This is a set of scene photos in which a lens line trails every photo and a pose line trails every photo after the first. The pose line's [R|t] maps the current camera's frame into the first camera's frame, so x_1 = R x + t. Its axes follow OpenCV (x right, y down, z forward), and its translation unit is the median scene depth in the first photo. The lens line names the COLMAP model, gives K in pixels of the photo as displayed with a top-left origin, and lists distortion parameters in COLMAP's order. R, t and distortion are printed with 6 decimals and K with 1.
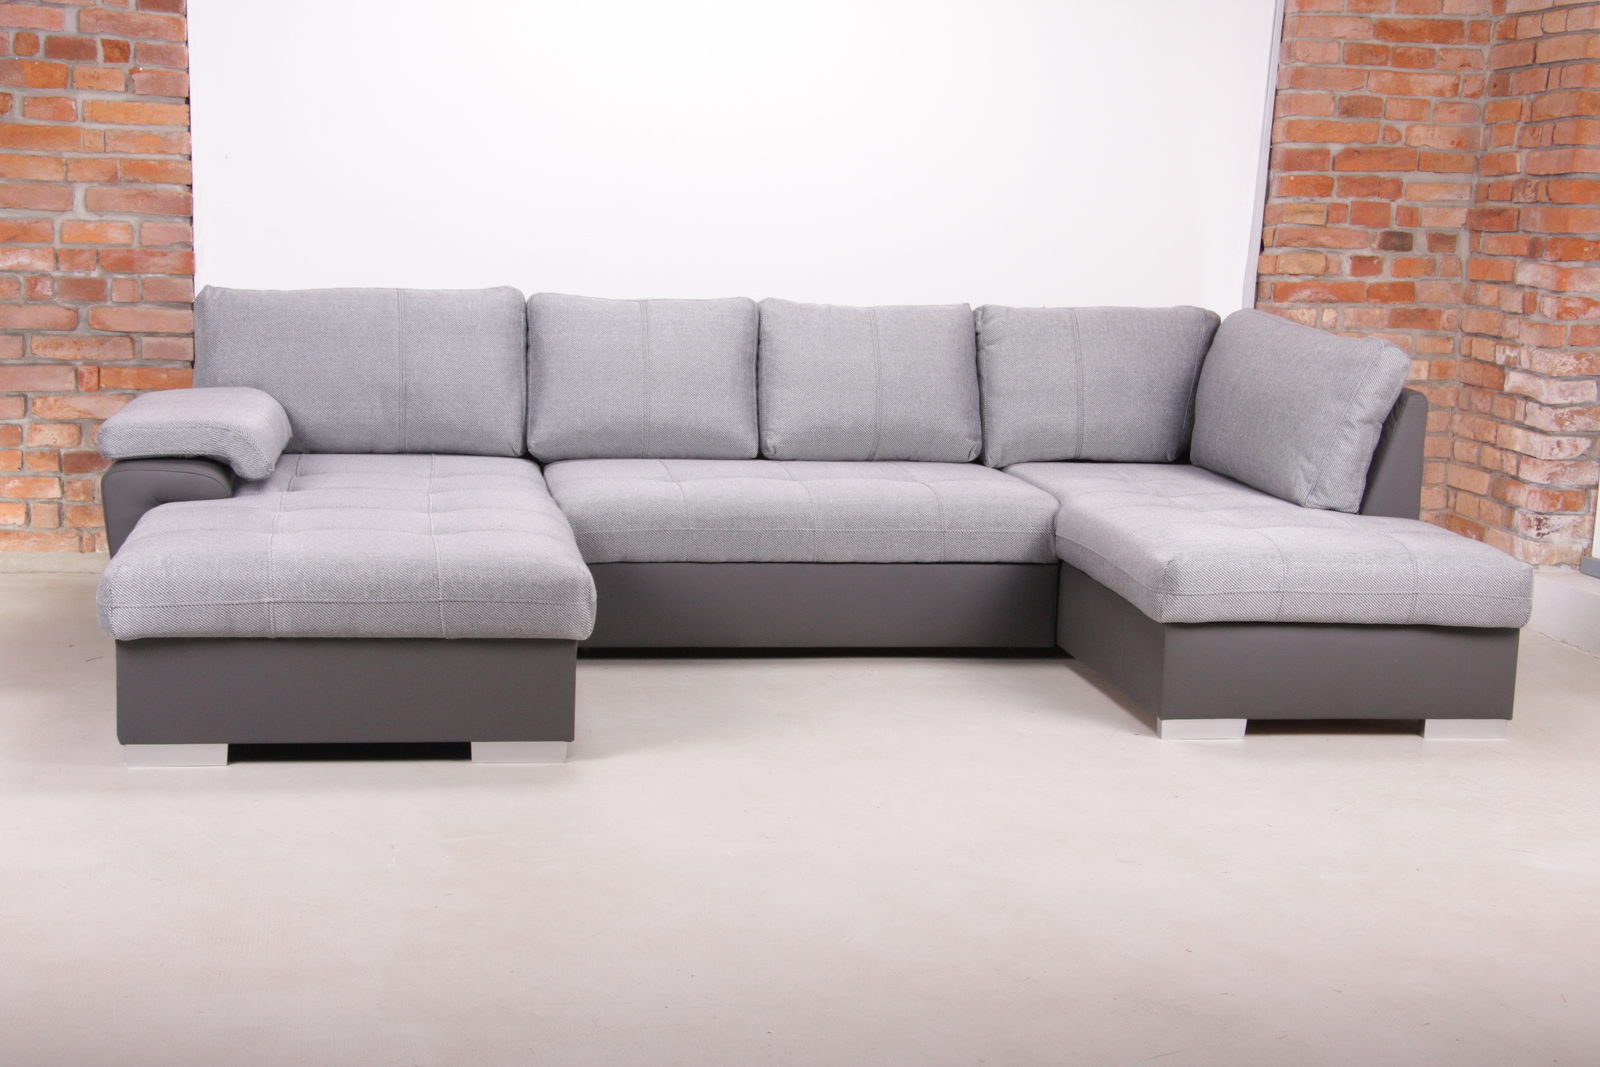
lens RADIAL K [[2195.5, 0, 794.6], [0, 2195.5, 538.2], [0, 0, 1]] dist [0.044823, 0.445757]
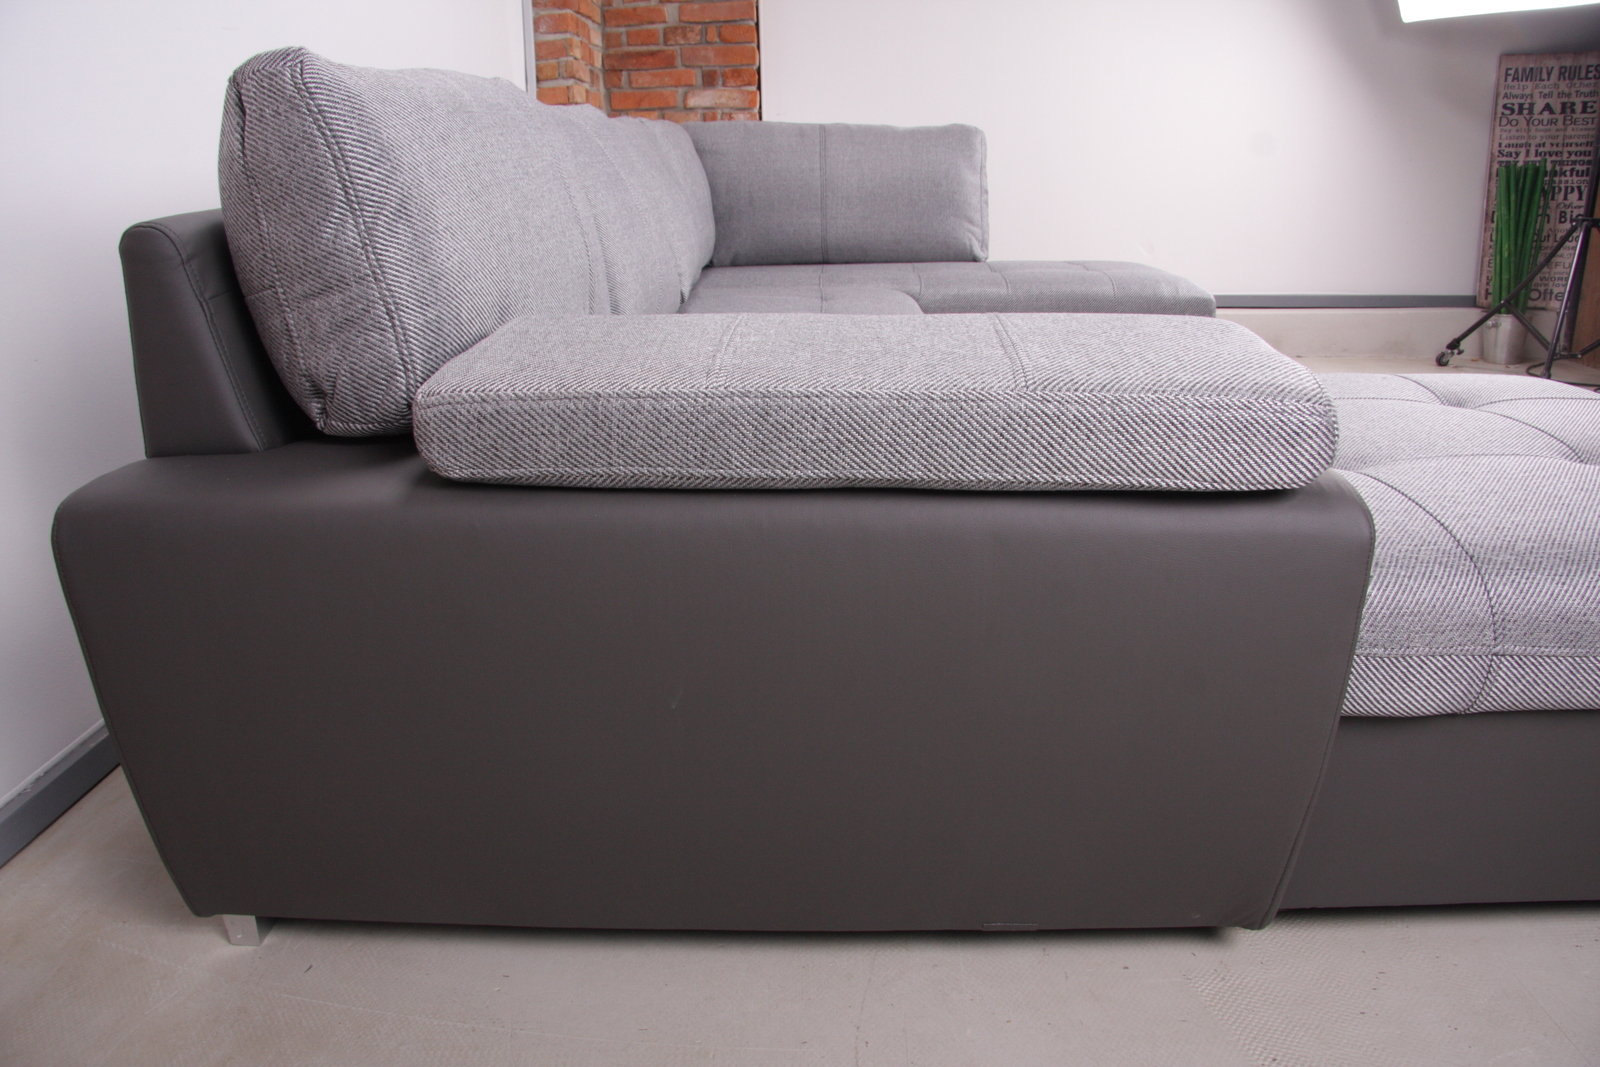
lens RADIAL K [[1219.3, 0, 782.5], [0, 1219.3, 534.4], [0, 0, 1]] dist [-0.188147, 0.146885]
pose [[0.197713, -0.329232, 0.923318, -0.399161], [0.186199, 0.937376, 0.294374, -0.077520], [-0.962413, 0.113719, 0.246634, 0.826371]]
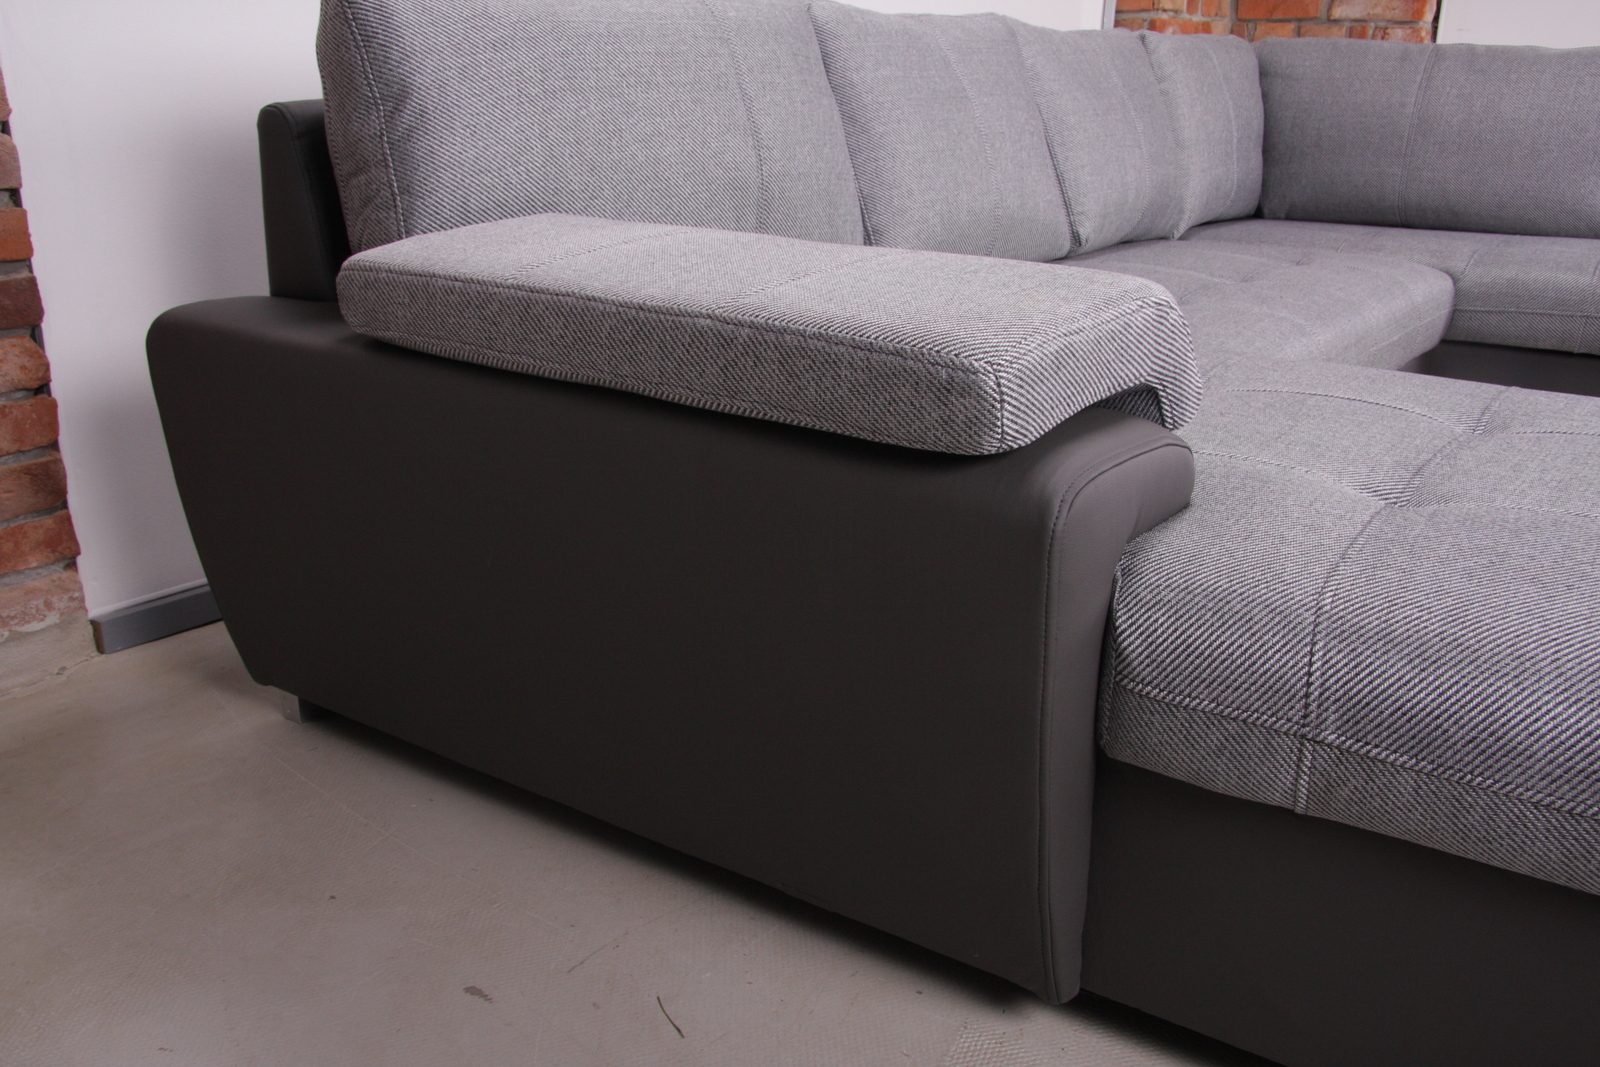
lens RADIAL K [[1470.7, 0, 784.8], [0, 1470.7, 536.4], [0, 0, 1]] dist [-0.138154, 0.230791]
pose [[0.706115, -0.236943, 0.667278, -0.373121], [0.125381, 0.969301, 0.211509, -0.056023], [-0.696909, -0.065686, 0.714145, 0.700259]]
